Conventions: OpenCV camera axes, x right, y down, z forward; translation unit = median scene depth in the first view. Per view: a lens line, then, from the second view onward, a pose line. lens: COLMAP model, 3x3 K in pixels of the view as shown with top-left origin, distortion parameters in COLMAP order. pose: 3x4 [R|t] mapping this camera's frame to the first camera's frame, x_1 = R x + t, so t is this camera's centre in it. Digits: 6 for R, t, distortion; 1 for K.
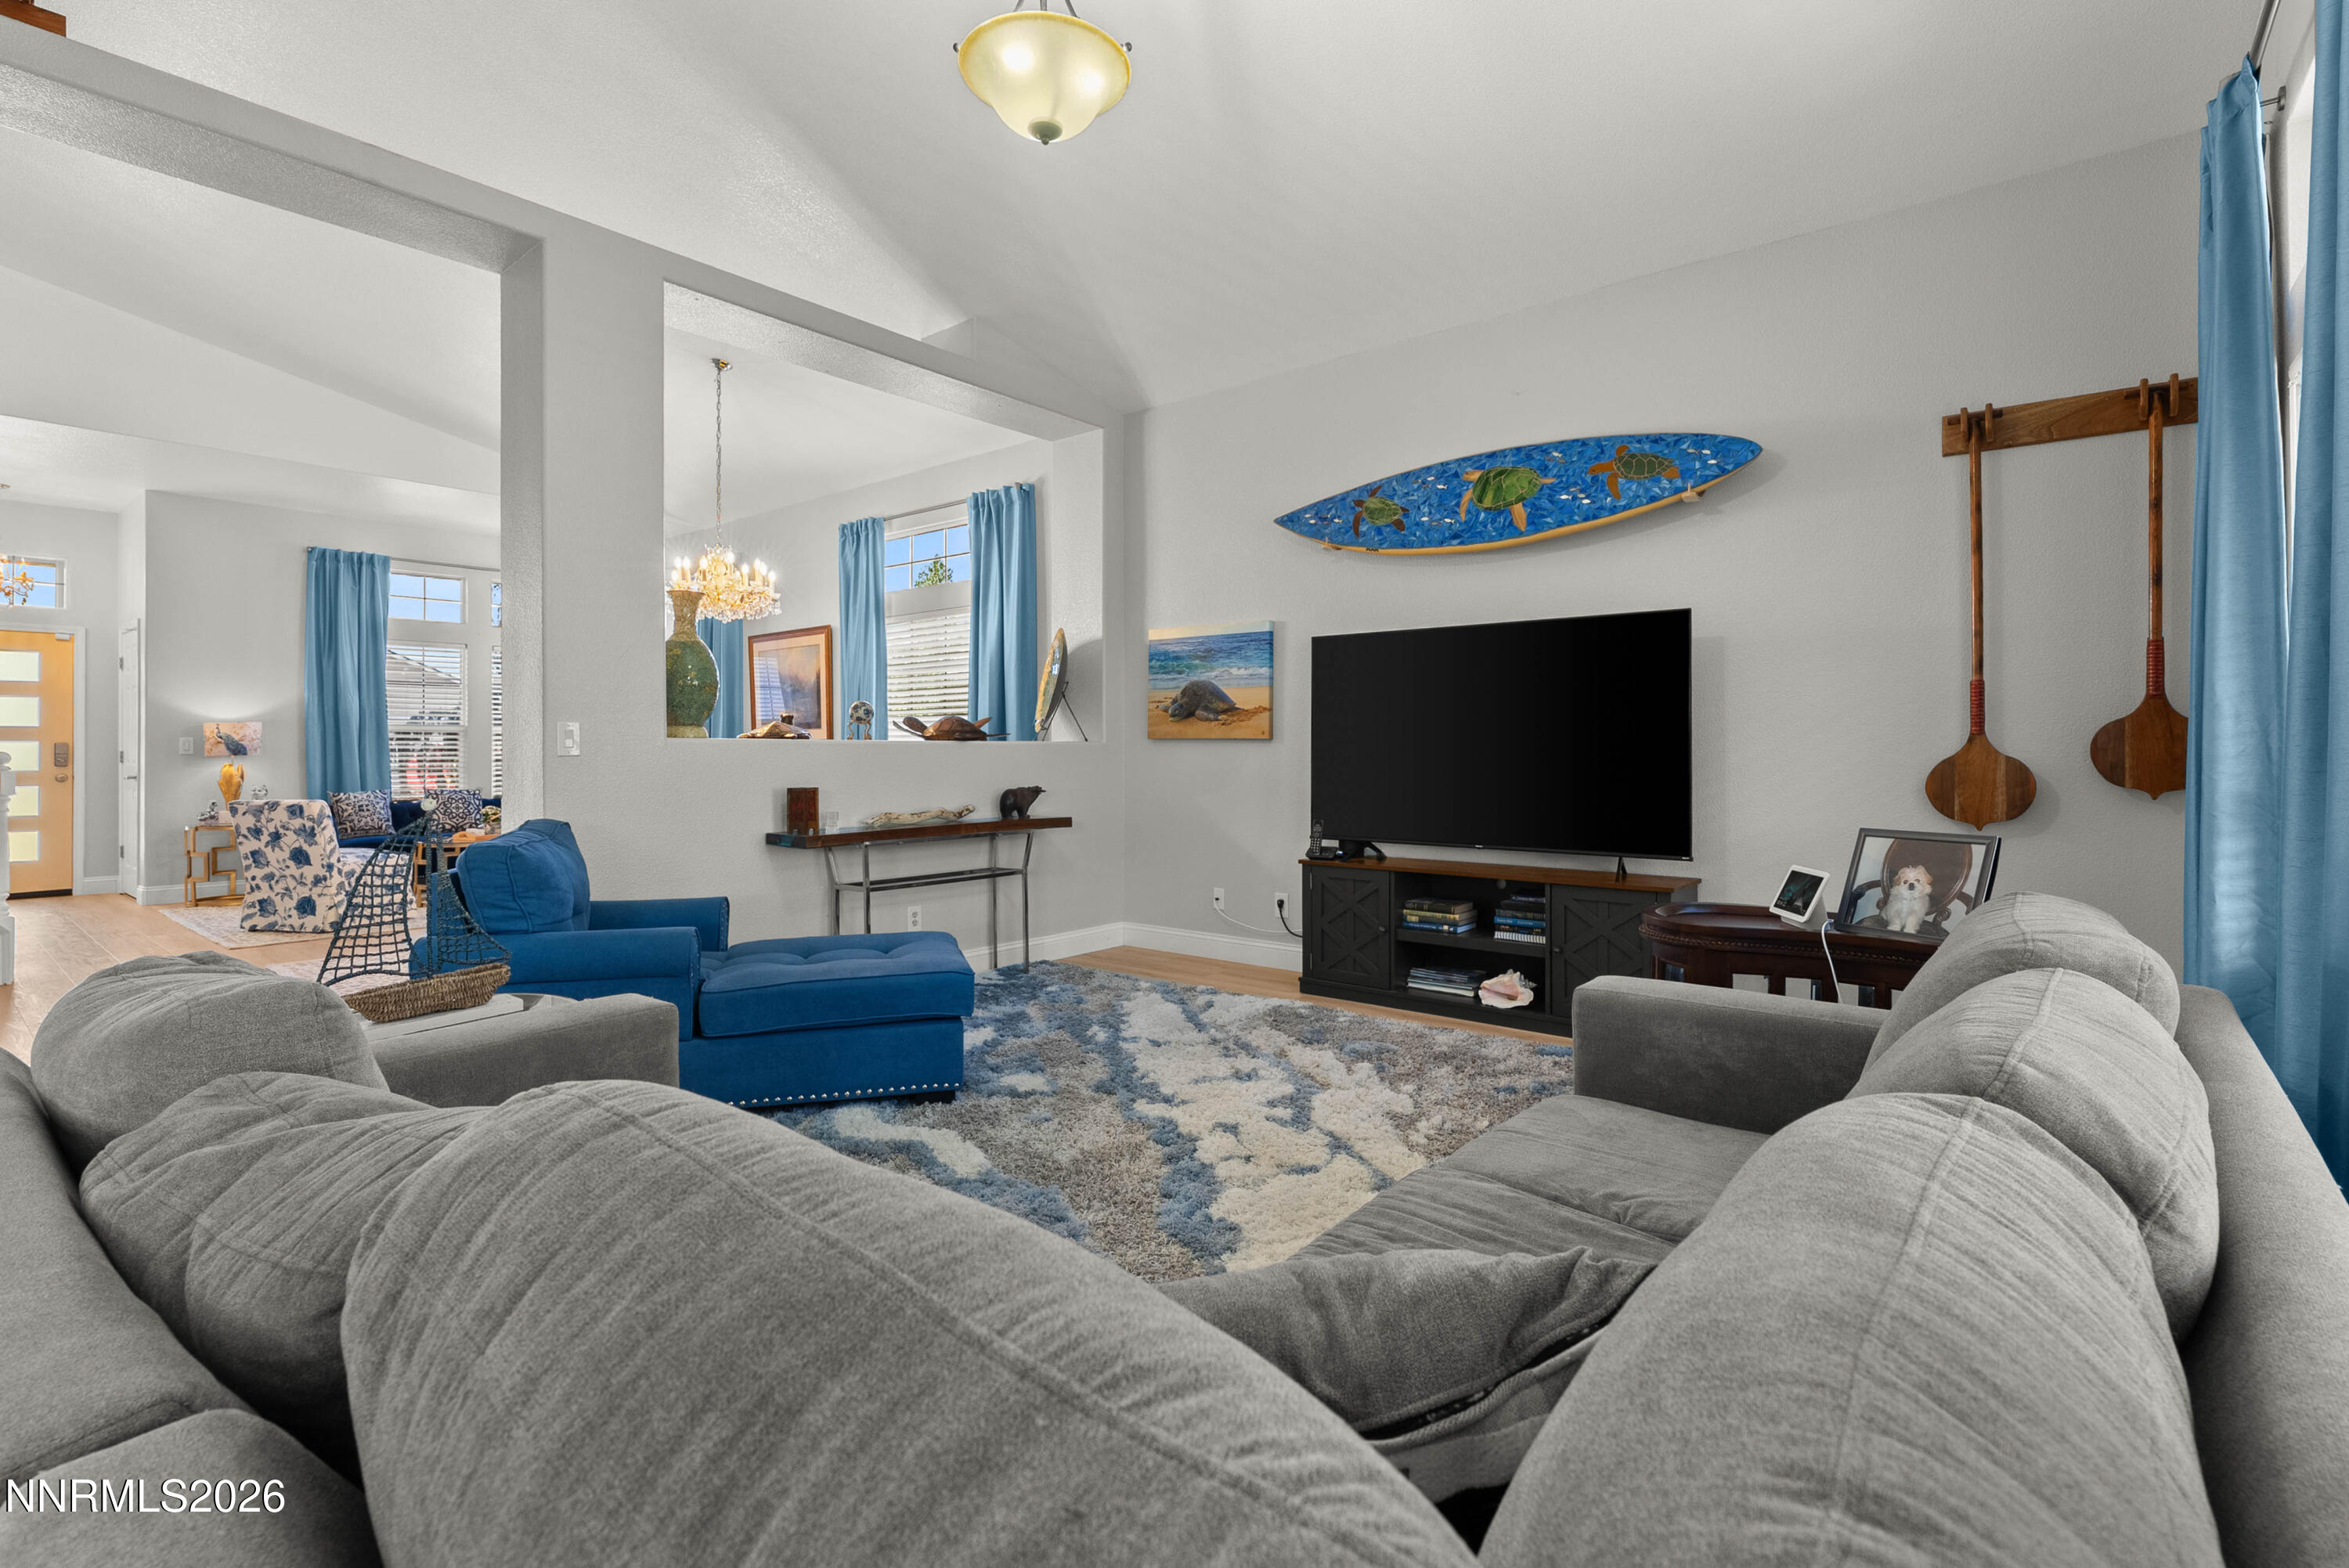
lens RADIAL K [[1095.4, 0, 1175.4], [0, 1095.4, 744.6], [0, 0, 1]] dist [-0.004344, 0.004372]
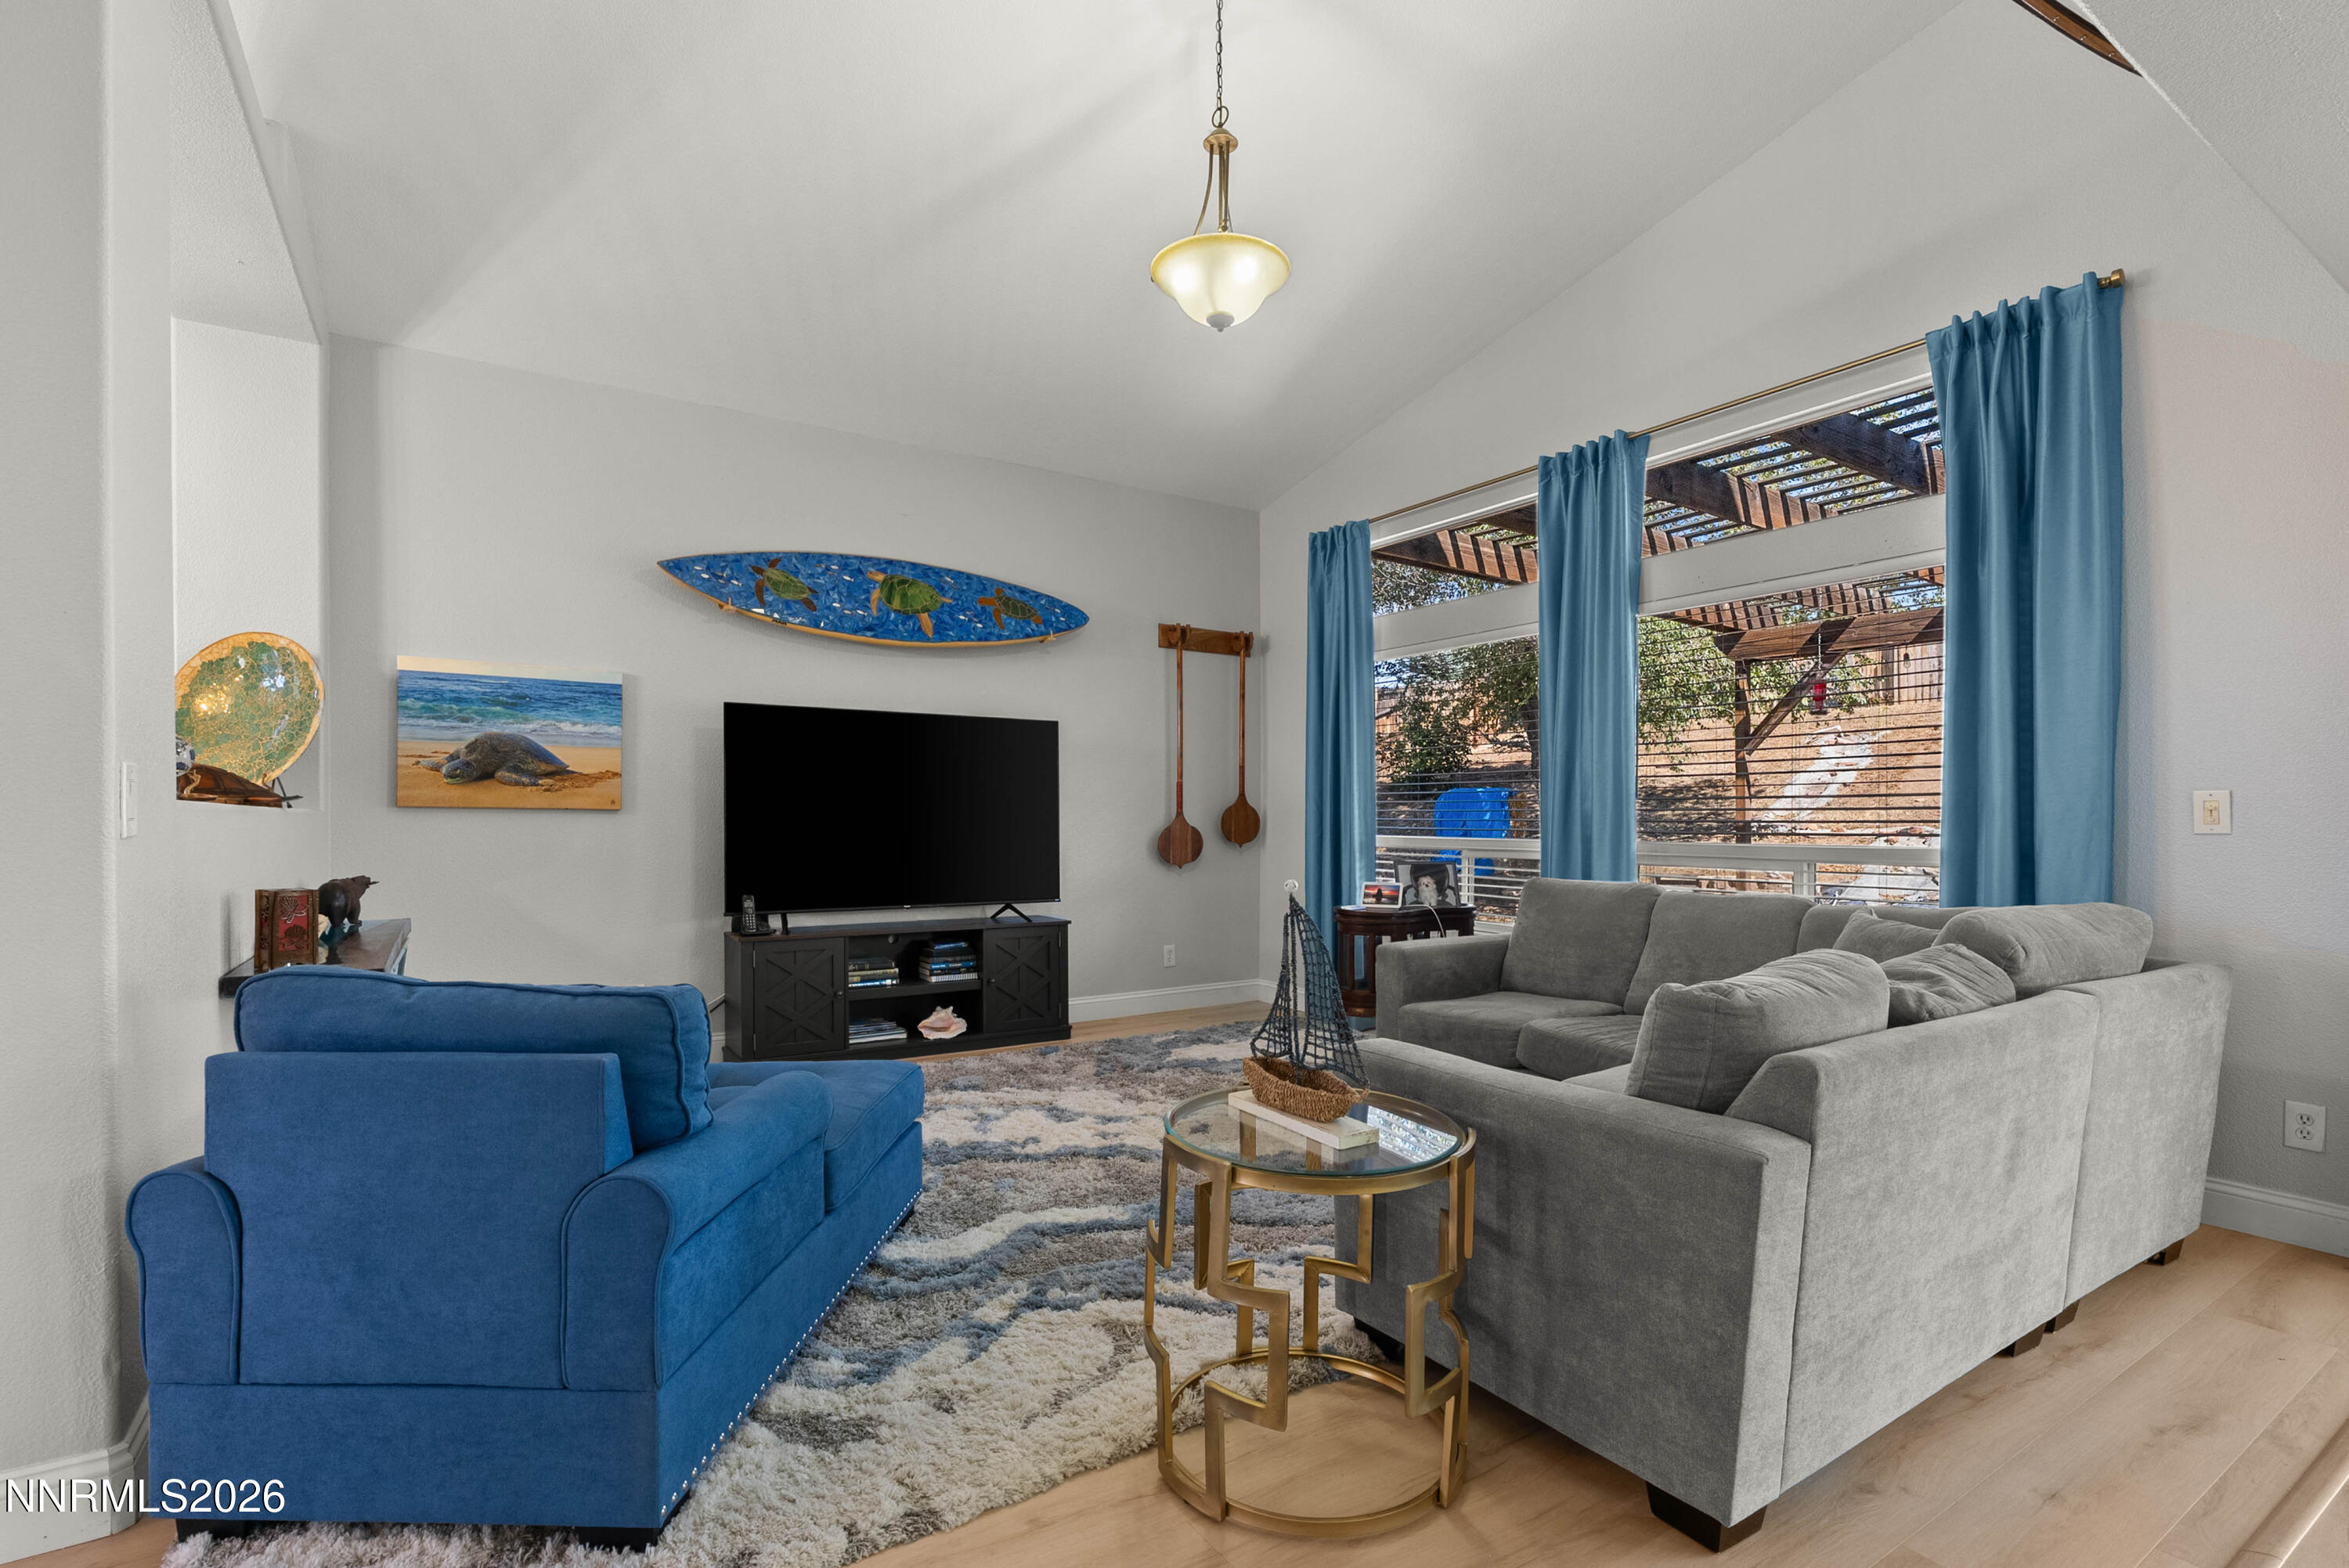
lens RADIAL K [[1095.4, 0, 1194.3], [0, 1095.4, 837.6], [0, 0, 1]] dist [-0.004344, 0.004372]
pose [[0.290459, -0.011934, 0.956813, -0.721106], [-0.005884, 0.999881, 0.014257, 0.002463], [-0.956869, -0.009771, 0.290354, 0.374007]]
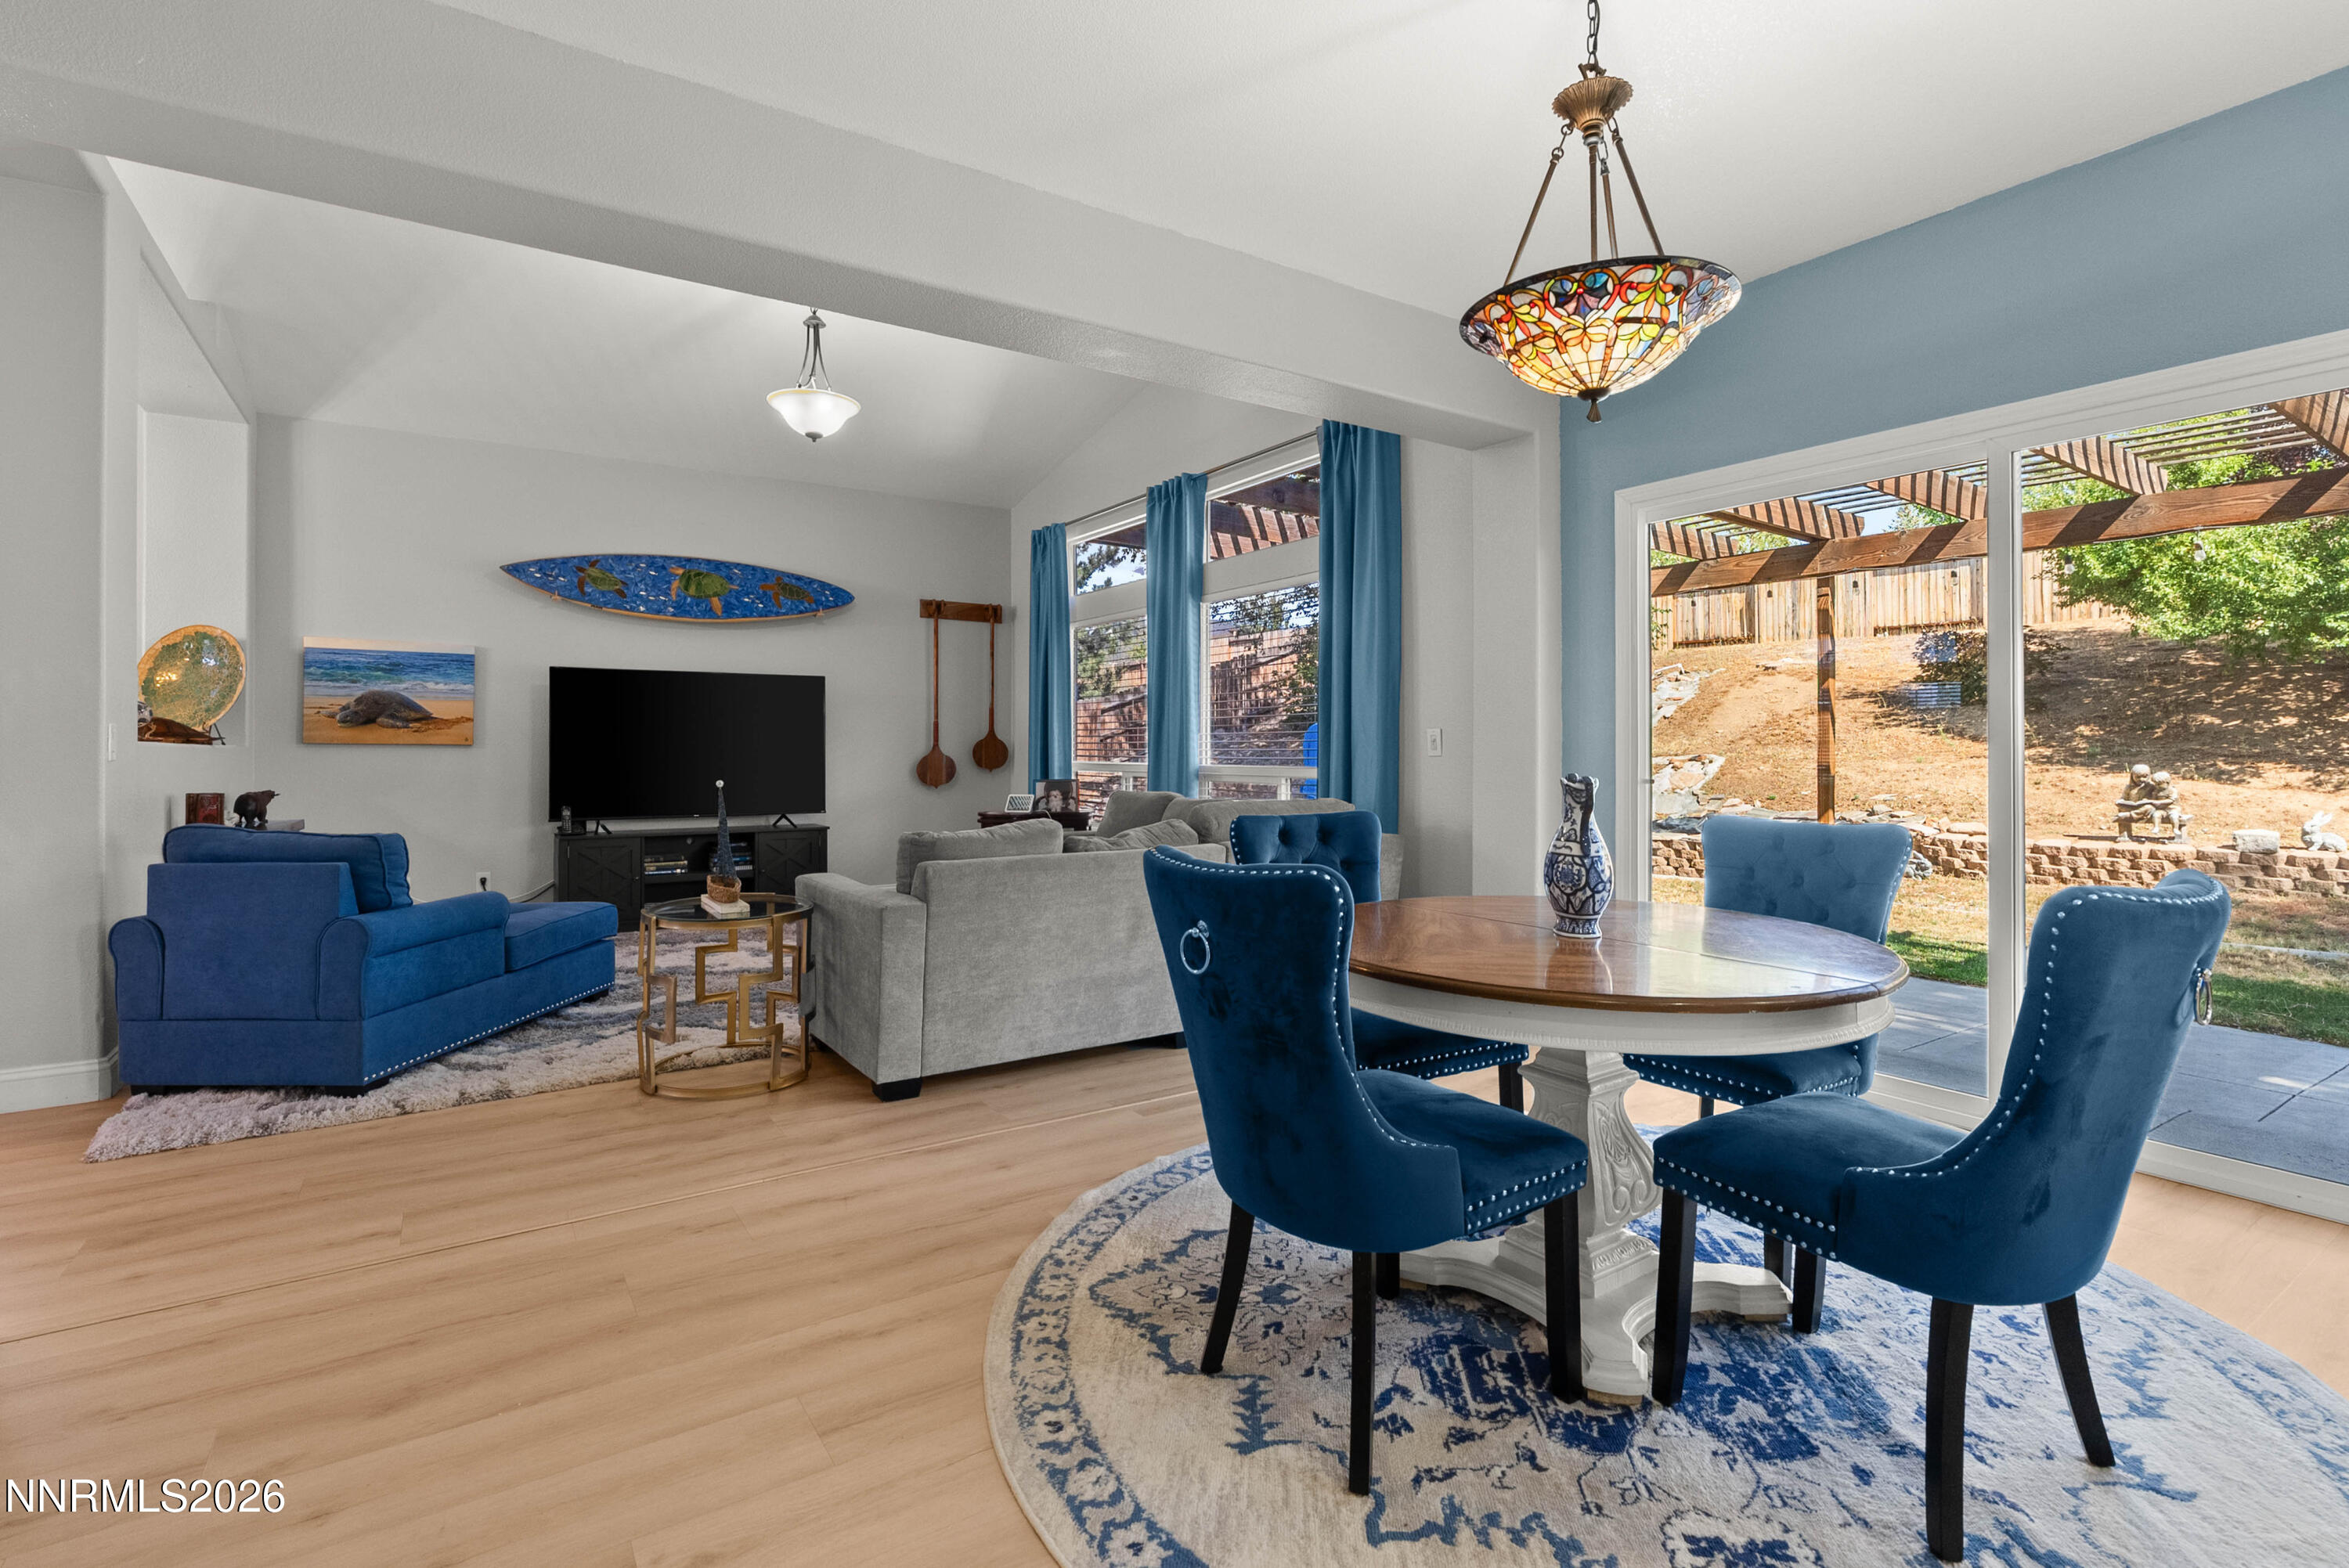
lens RADIAL K [[1095.4, 0, 1208.7], [0, 1095.4, 753.6], [0, 0, 1]] dist [-0.004344, 0.004372]
pose [[0.274871, 0.000528, 0.961481, -0.993253], [-0.001907, 0.999998, -0.000004, 0.003557], [-0.961479, -0.001832, 0.274872, -0.115163]]
